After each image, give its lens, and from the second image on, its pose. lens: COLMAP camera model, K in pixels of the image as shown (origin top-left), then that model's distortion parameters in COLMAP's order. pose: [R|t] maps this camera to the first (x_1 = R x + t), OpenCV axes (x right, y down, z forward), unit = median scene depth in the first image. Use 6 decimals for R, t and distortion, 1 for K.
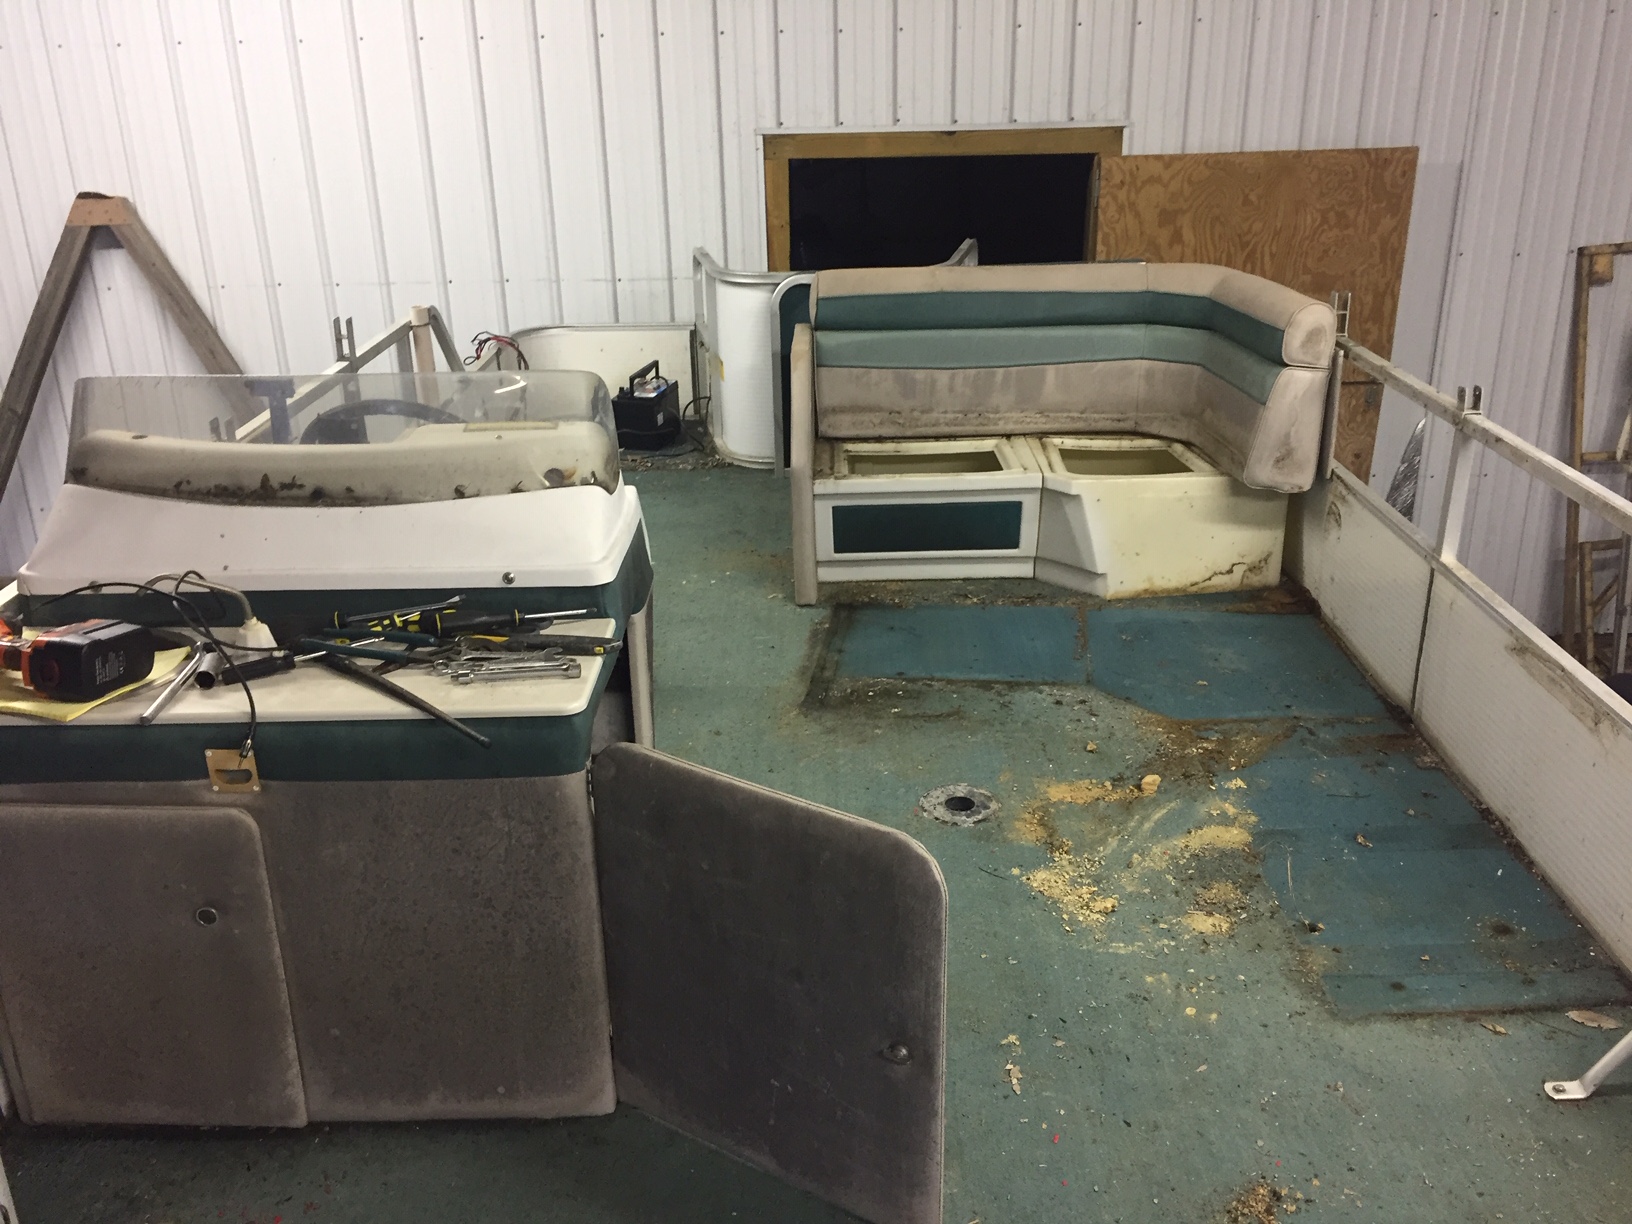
lens RADIAL K [[1366.9, 0, 825.7], [0, 1366.9, 616.5], [0, 0, 1]] dist [0.063539, -0.071899]
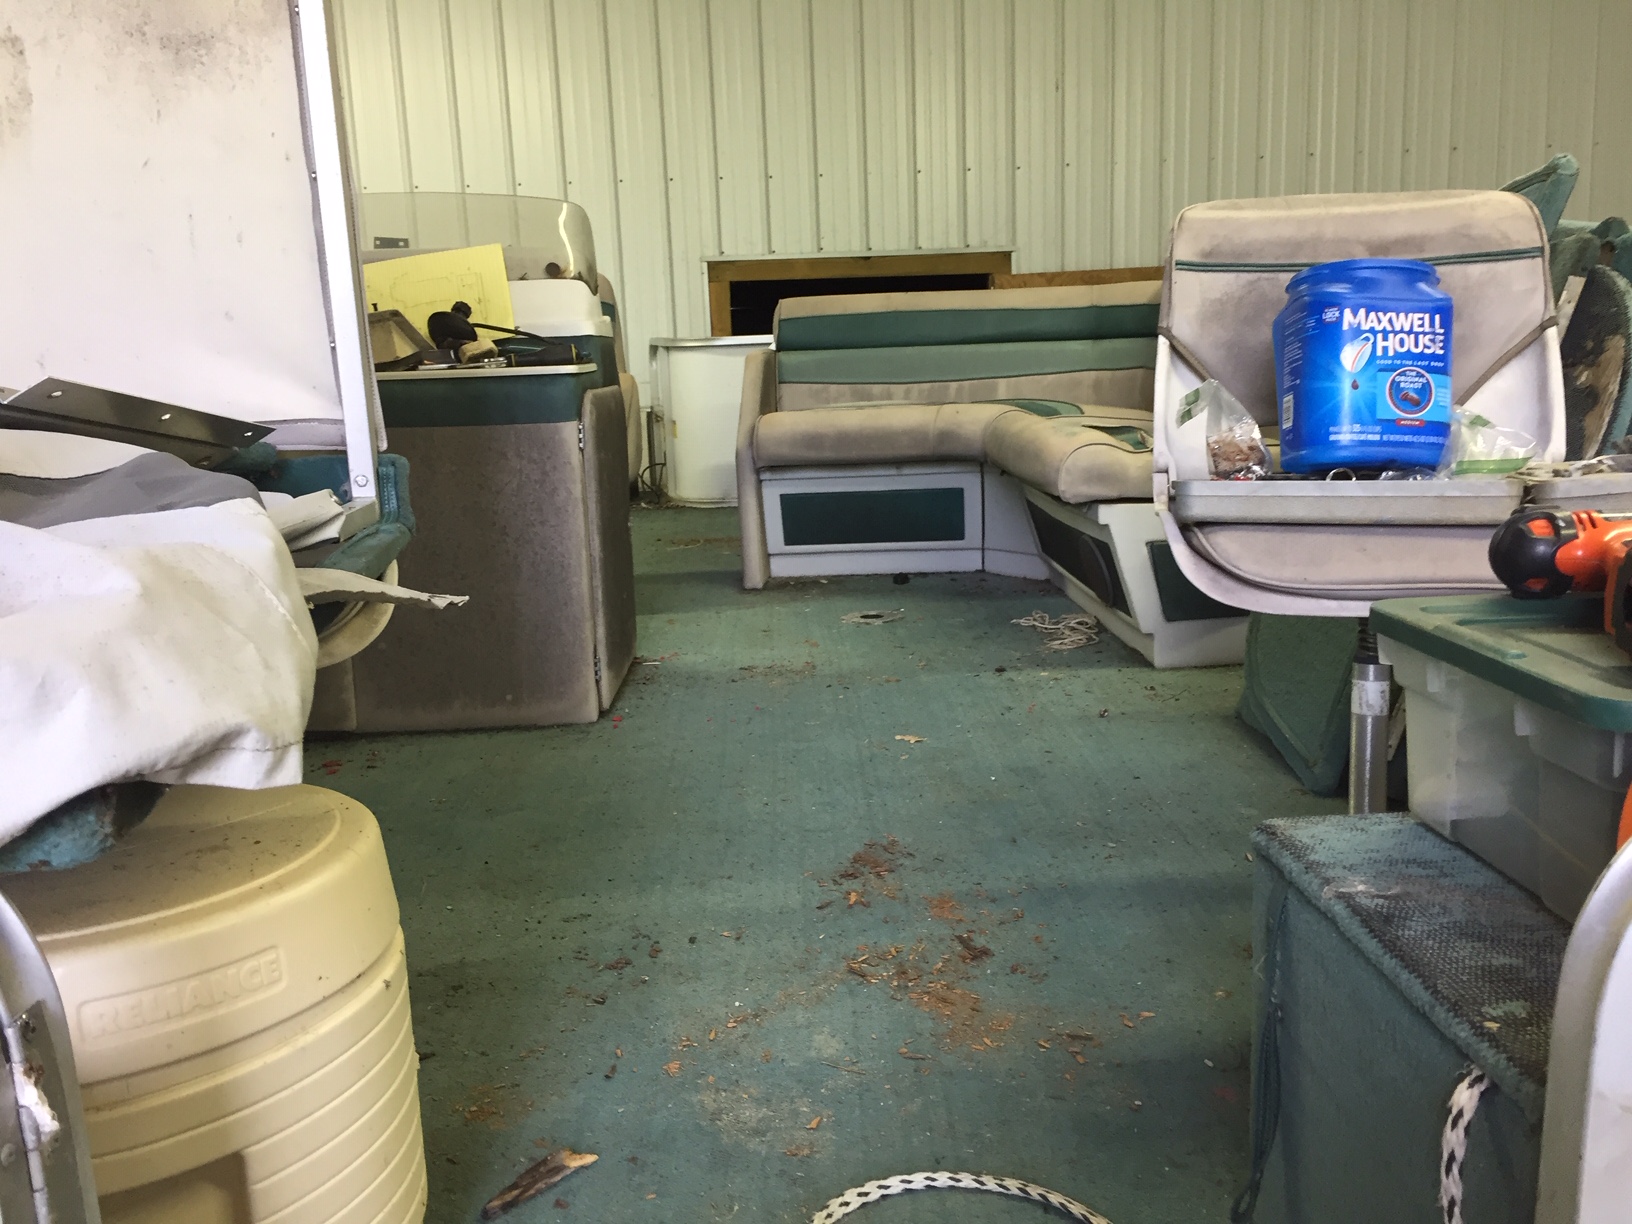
lens RADIAL K [[1366.9, 0, 812.6], [0, 1366.9, 607.9], [0, 0, 1]] dist [0.063539, -0.071899]
pose [[0.999318, -0.025641, 0.026562, 0.006030], [0.030389, 0.979847, -0.197423, 0.181301], [-0.020964, 0.198095, 0.979959, -0.098666]]
